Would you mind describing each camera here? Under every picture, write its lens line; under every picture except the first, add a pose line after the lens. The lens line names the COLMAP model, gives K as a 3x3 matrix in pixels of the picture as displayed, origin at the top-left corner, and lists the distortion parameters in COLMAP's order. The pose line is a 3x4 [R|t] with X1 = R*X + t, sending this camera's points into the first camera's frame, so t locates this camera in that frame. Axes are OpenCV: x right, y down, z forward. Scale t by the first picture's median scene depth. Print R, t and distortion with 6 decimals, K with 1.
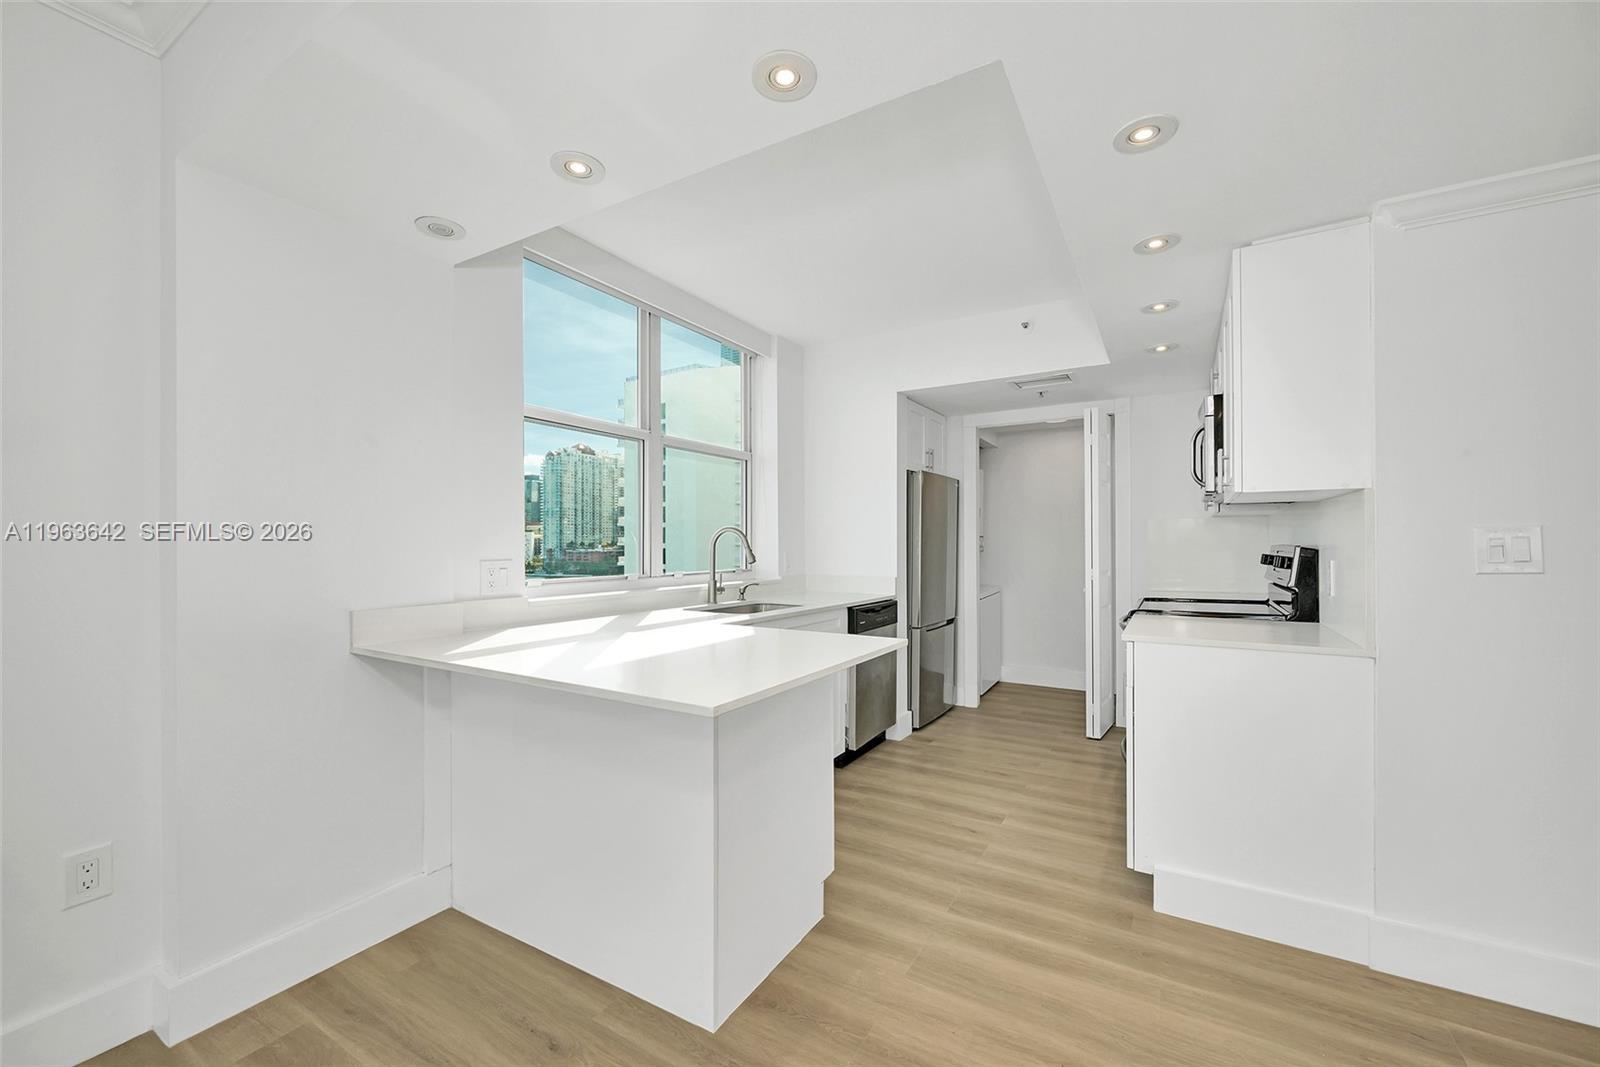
lens RADIAL K [[643.2, 0, 804.2], [0, 643.2, 537.9], [0, 0, 1]] dist [0.000488, 0.000199]
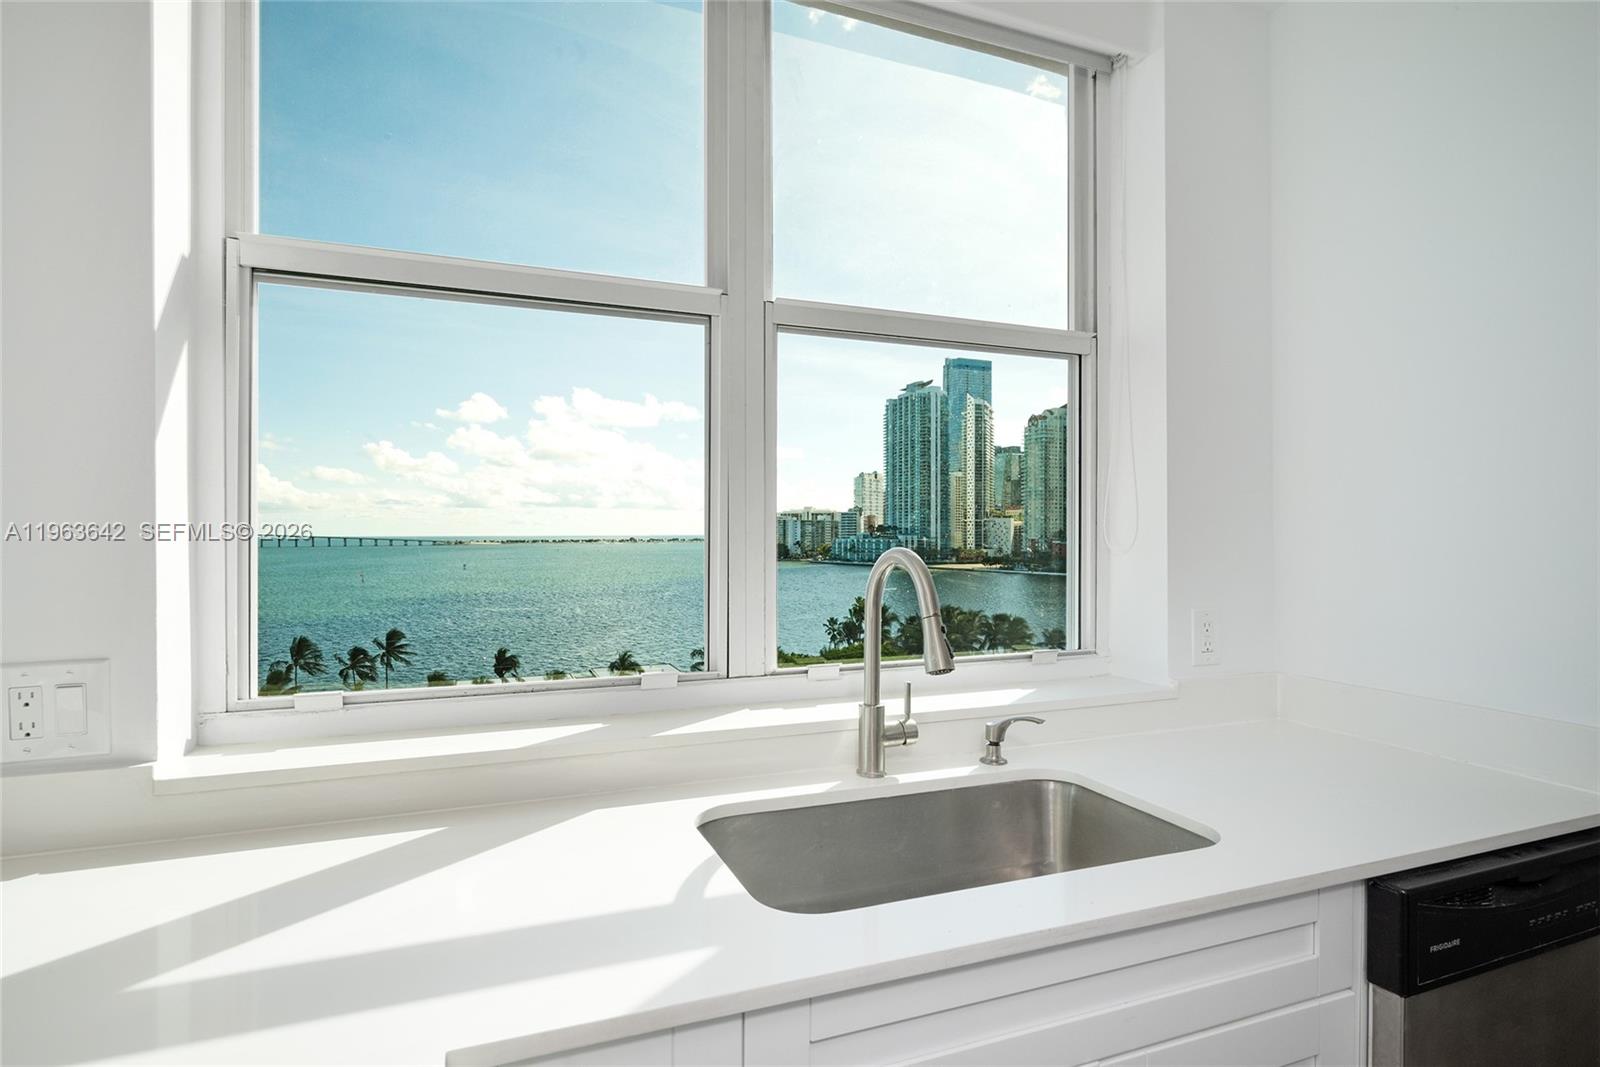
lens RADIAL K [[847.6, 0, 790.2], [0, 847.6, 535.3], [0, 0, 1]] dist [0.006997, -0.002265]
pose [[0.793911, 0.005607, -0.608008, 0.076810], [0.001580, 0.999935, 0.011284, -0.023046], [0.608031, -0.009920, 0.793851, 0.519735]]
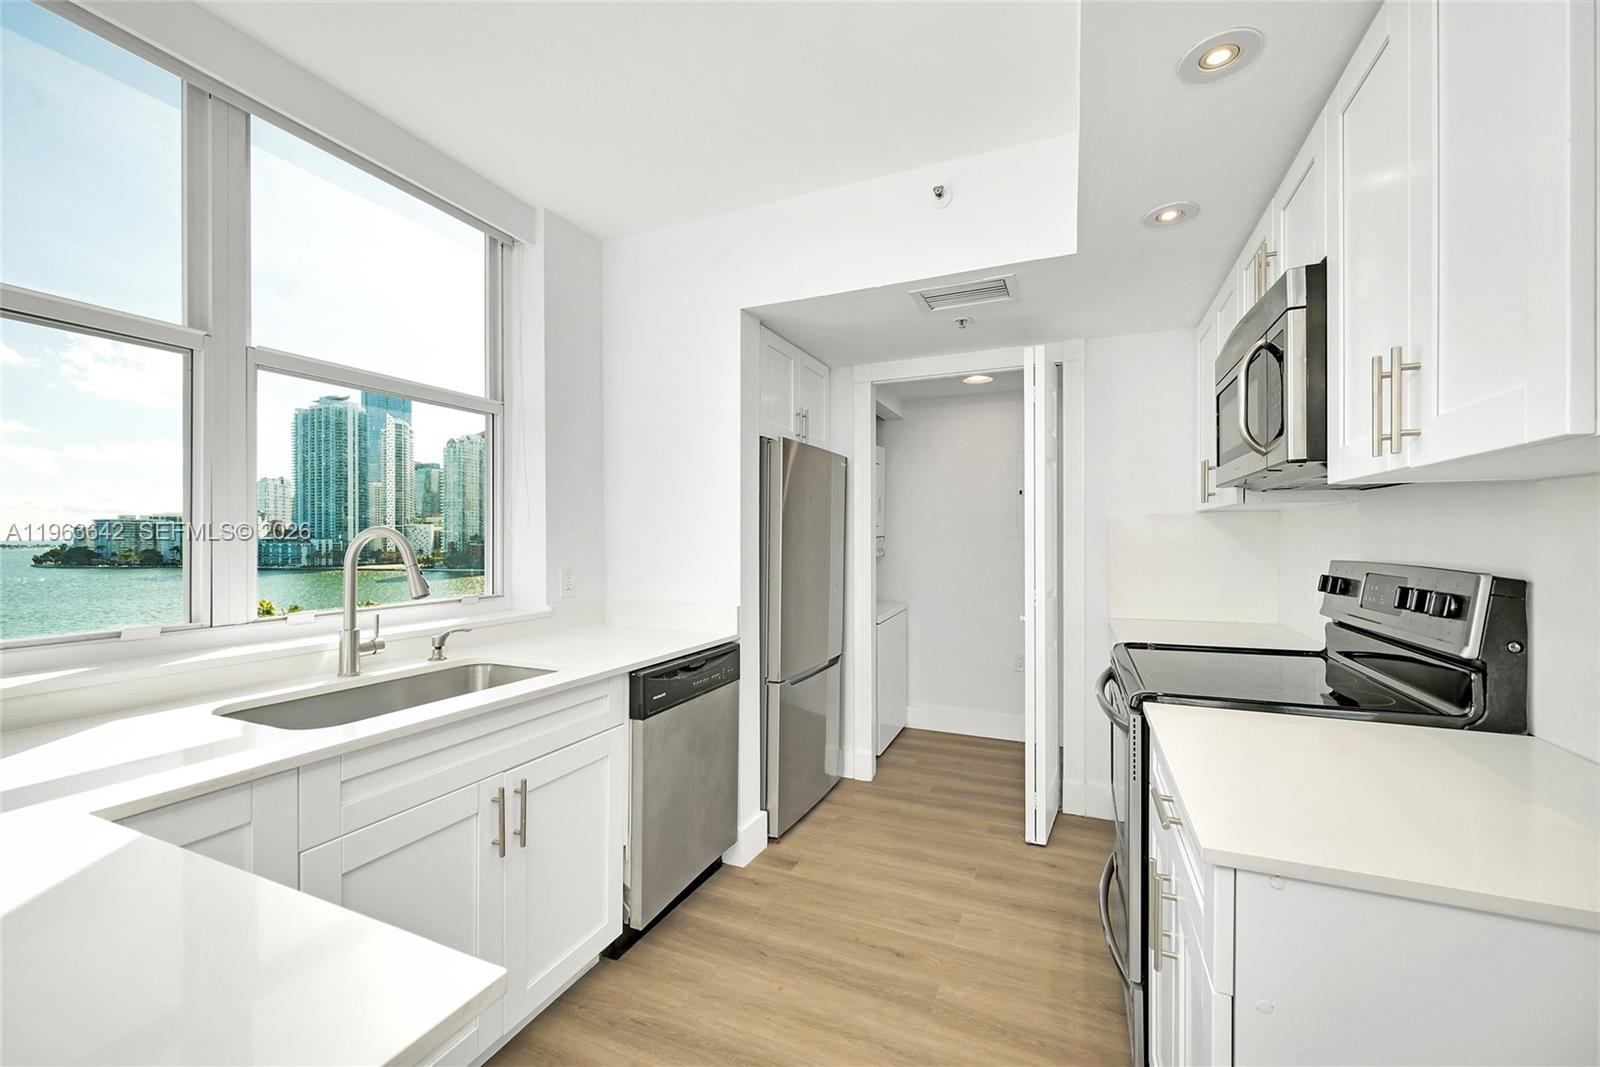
lens RADIAL K [[643.2, 0, 811.4], [0, 643.2, 534.0], [0, 0, 1]] dist [0.000488, 0.000199]
pose [[0.990857, 0.001329, 0.134911, 0.127353], [-0.001921, 0.999989, 0.004258, -0.011200], [-0.134904, -0.004478, 0.990849, 0.368570]]
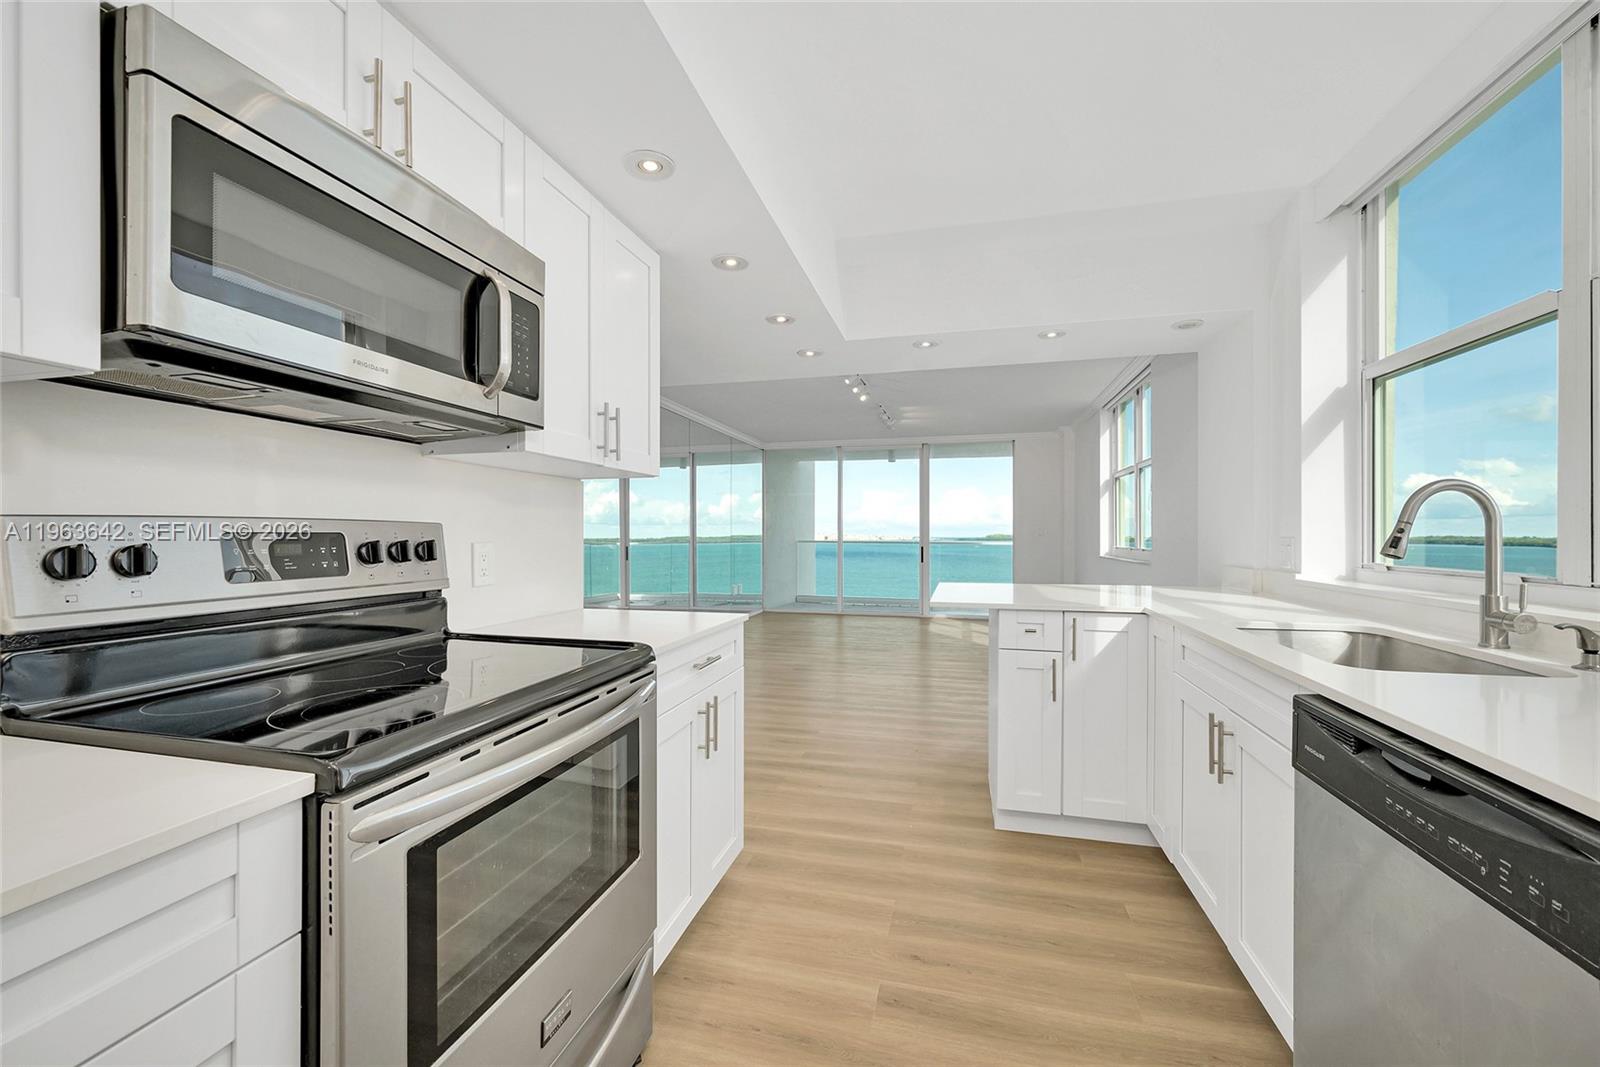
lens RADIAL K [[643.2, 0, 810.5], [0, 643.2, 527.0], [0, 0, 1]] dist [0.000488, 0.000199]
pose [[-0.957395, -0.003819, -0.288756, 0.377964], [-0.001927, 0.999975, -0.006836, 0.014603], [0.288775, -0.005989, -0.957378, 1.085274]]
